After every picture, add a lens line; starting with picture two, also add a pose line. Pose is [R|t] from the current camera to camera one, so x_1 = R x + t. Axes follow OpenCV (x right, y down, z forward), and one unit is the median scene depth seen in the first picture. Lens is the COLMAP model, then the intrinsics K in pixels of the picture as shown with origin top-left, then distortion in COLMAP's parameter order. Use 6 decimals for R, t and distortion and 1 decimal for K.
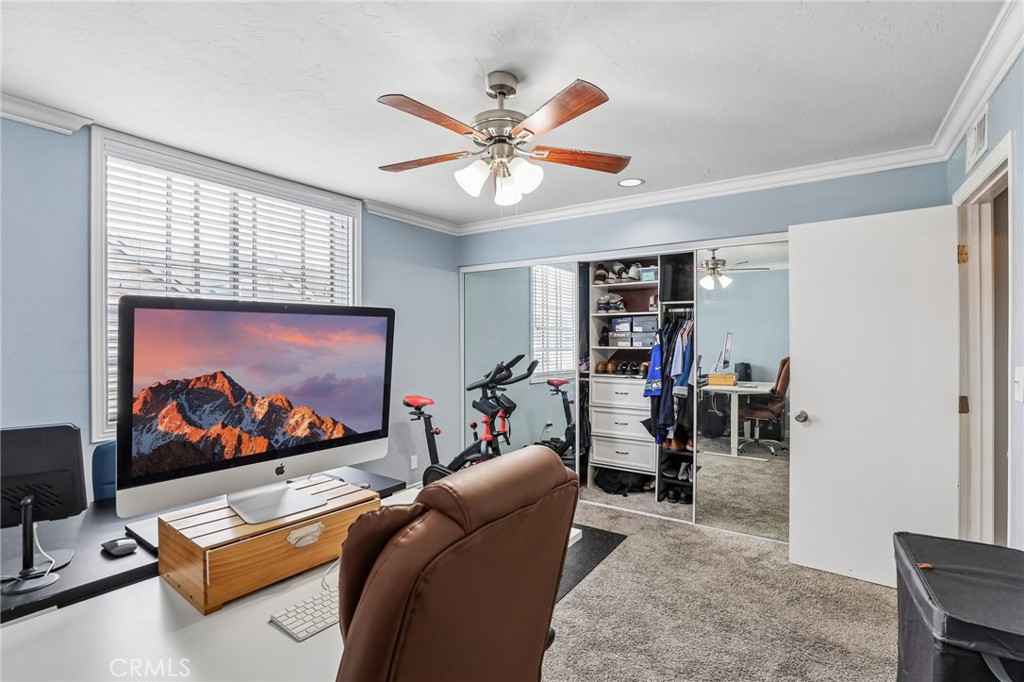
lens RADIAL K [[477.2, 0, 512.6], [0, 477.2, 344.9], [0, 0, 1]] dist [-0.039861, 0.009681]
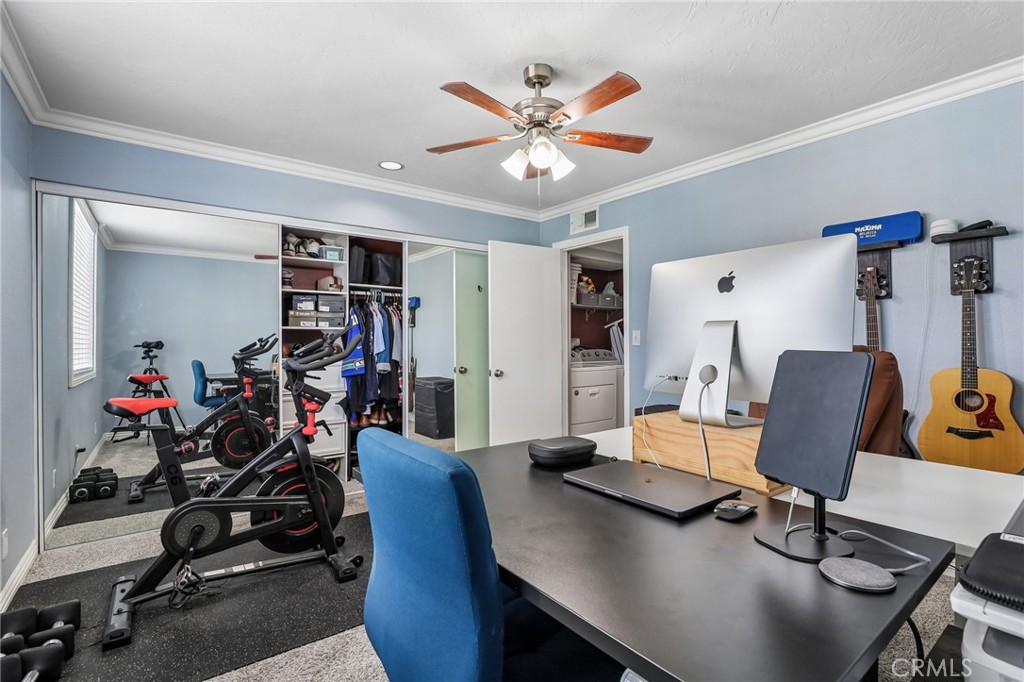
lens RADIAL K [[477.2, 0, 513.7], [0, 477.2, 338.2], [0, 0, 1]] dist [-0.039861, 0.009681]
pose [[0.291401, 0.002570, 0.956598, -0.548169], [0.012026, 0.999908, -0.006350, 0.037700], [-0.956525, 0.013354, 0.291343, 0.365742]]
